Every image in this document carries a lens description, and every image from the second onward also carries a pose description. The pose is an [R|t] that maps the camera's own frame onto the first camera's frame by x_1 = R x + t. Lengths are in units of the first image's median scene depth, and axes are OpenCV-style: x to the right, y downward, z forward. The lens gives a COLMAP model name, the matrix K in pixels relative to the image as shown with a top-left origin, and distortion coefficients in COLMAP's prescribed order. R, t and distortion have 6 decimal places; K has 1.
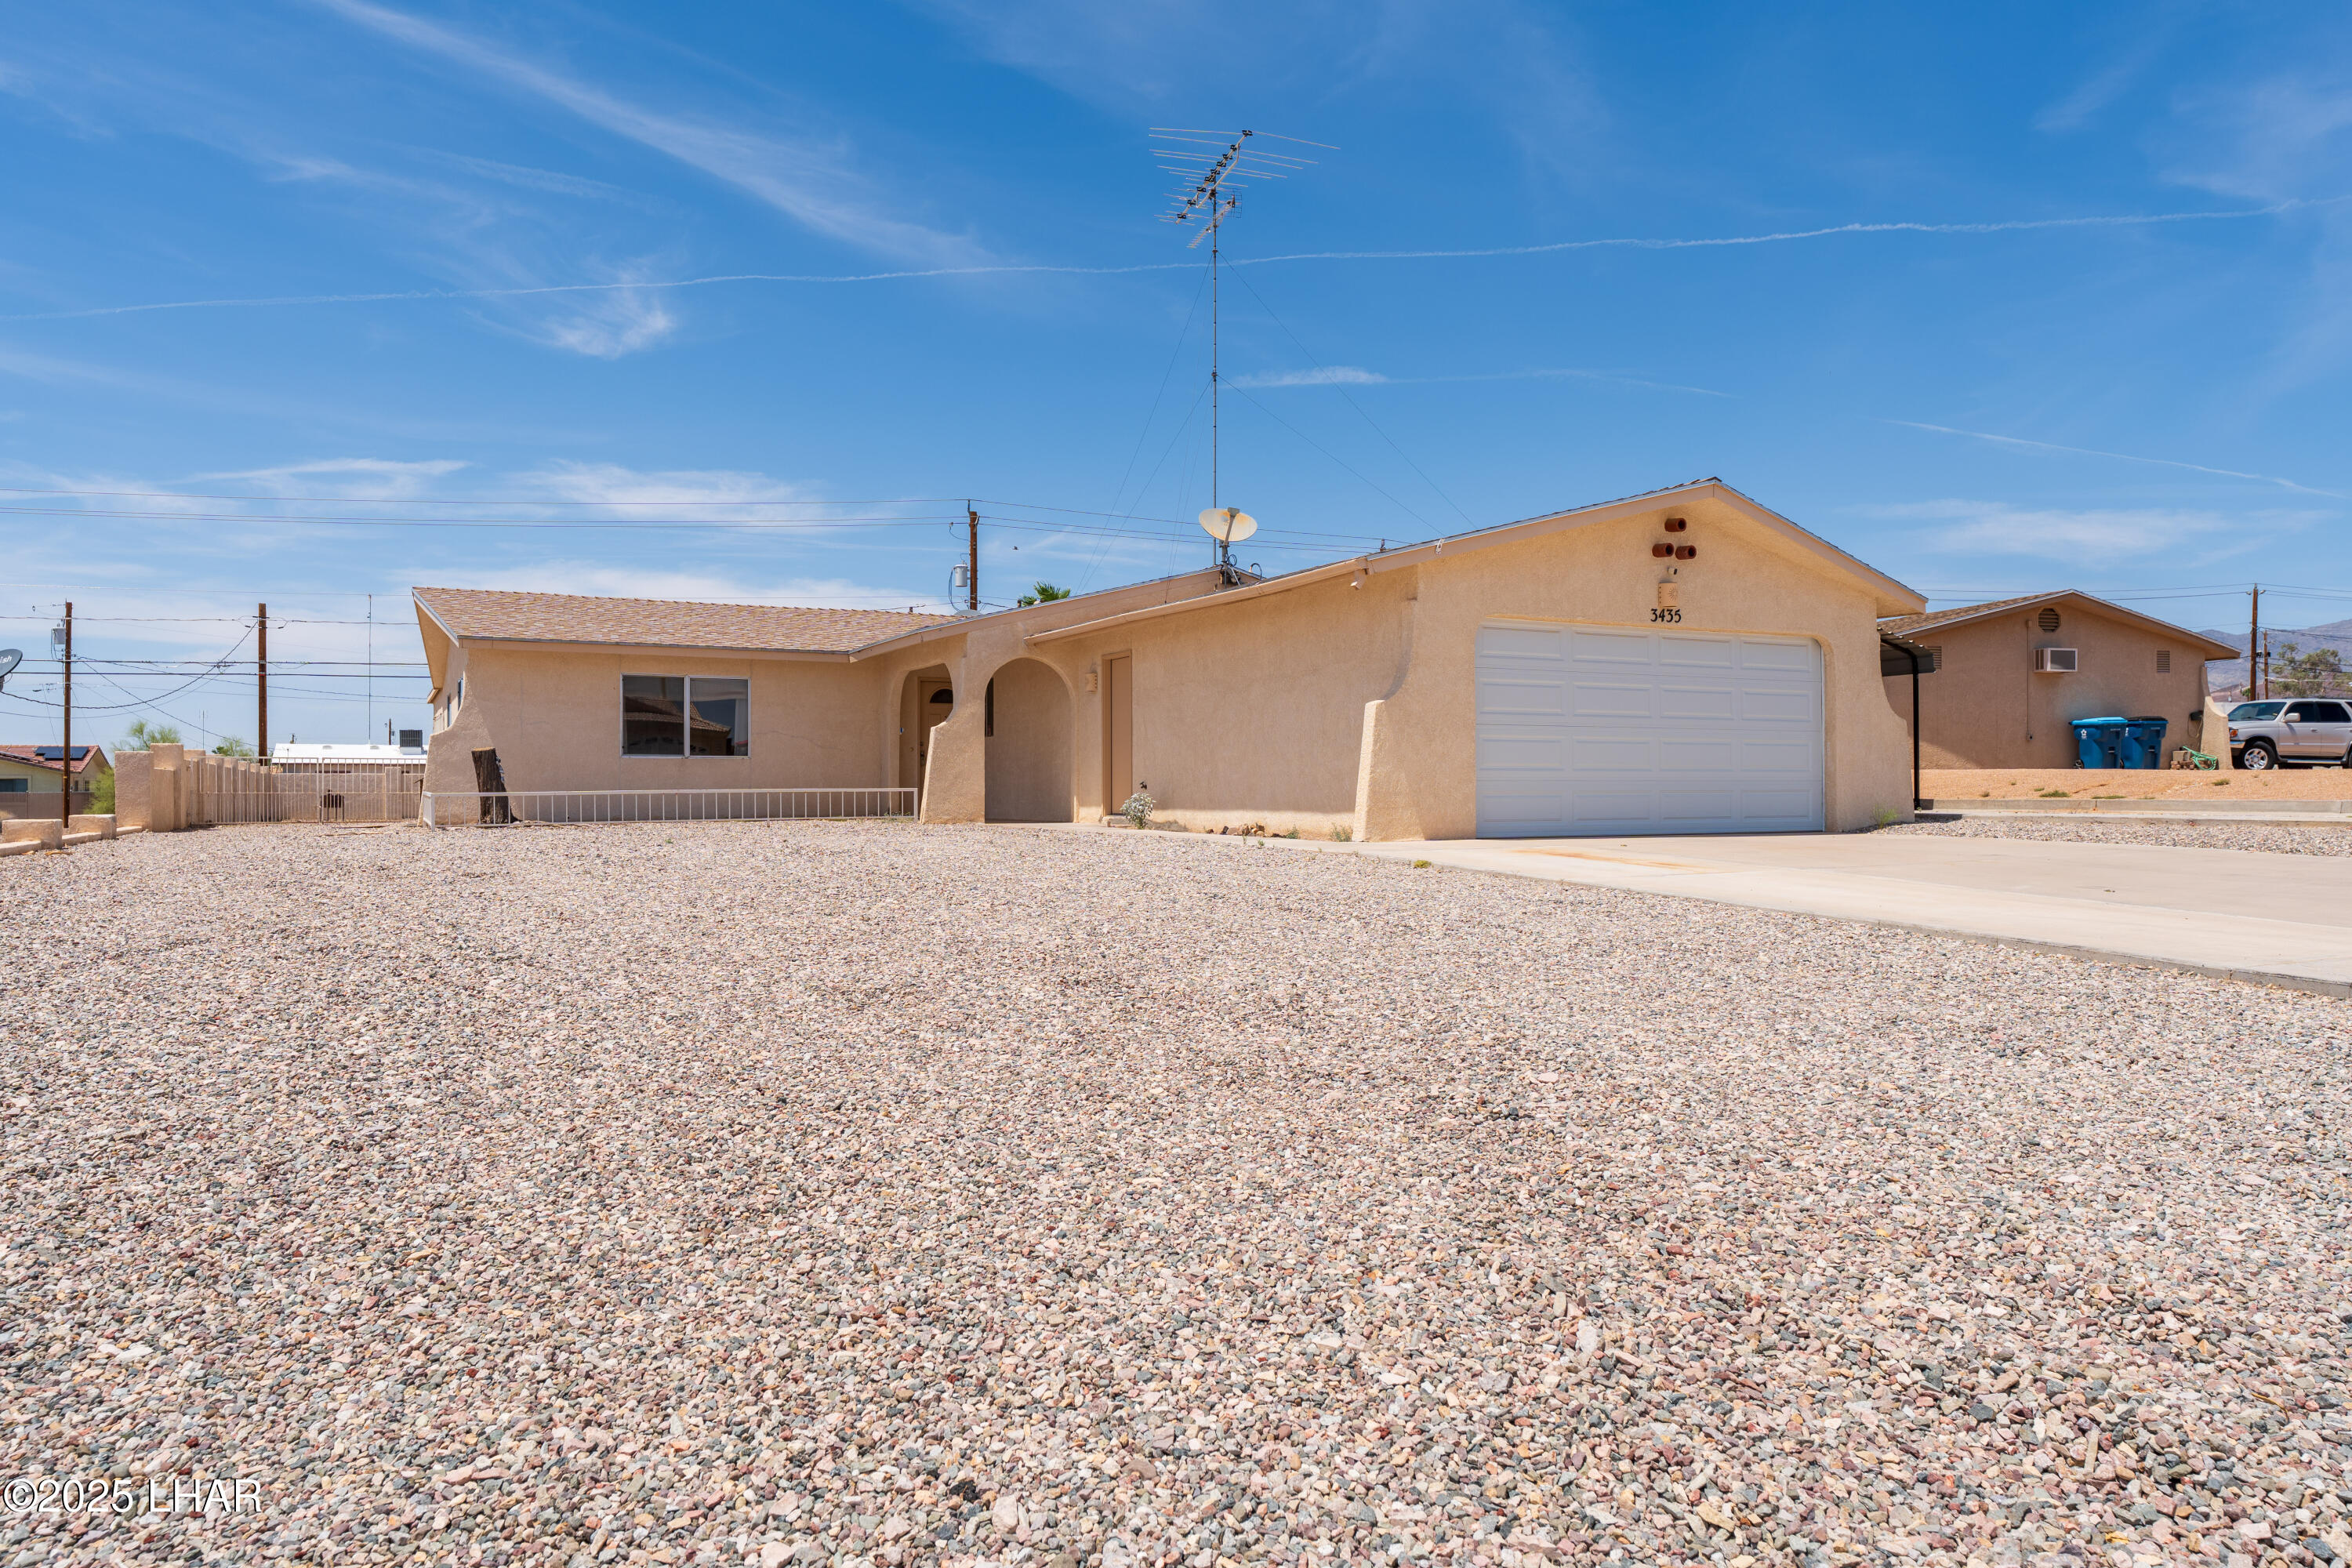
lens RADIAL K [[1533.2, 0, 1122.8], [0, 1533.2, 814.0], [0, 0, 1]] dist [0.002035, 0.002695]
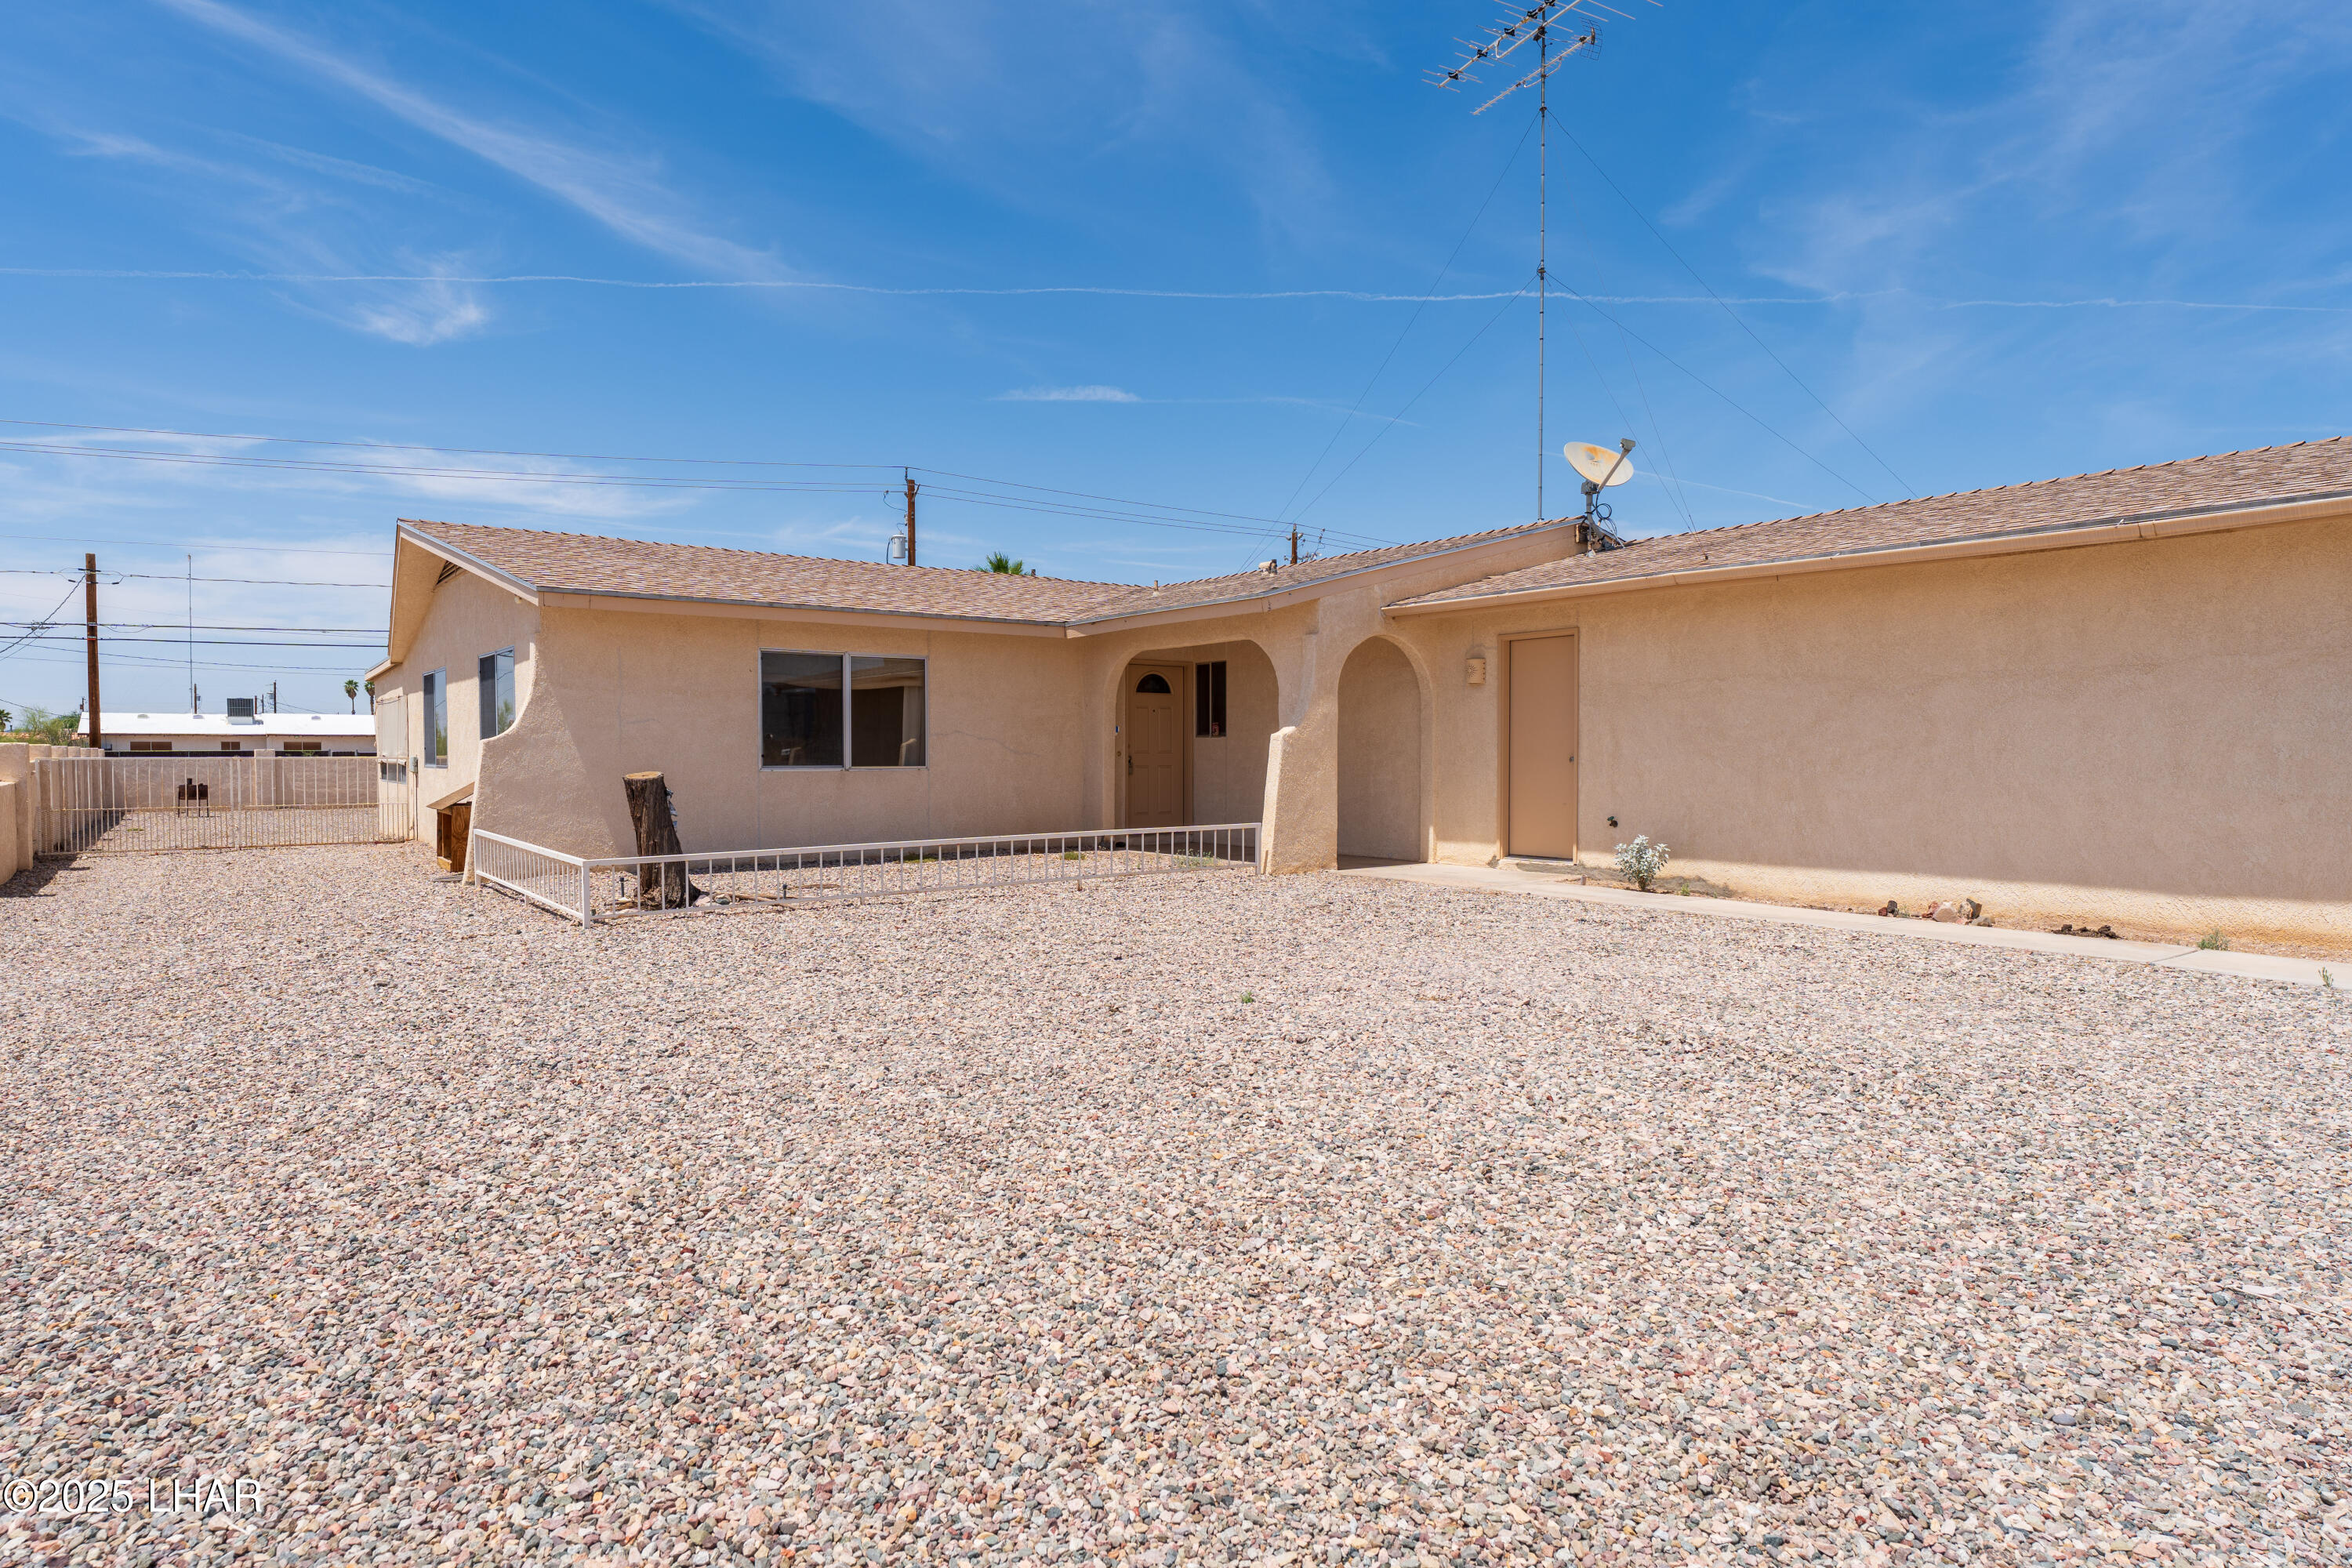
lens RADIAL K [[1312.9, 0, 1147.4], [0, 1312.9, 787.4], [0, 0, 1]] dist [-0.005851, -0.000492]
pose [[0.983536, -0.004562, 0.180657, -0.258474], [0.001978, 0.999893, 0.014478, -0.037080], [-0.180704, -0.013882, 0.983440, 0.383987]]
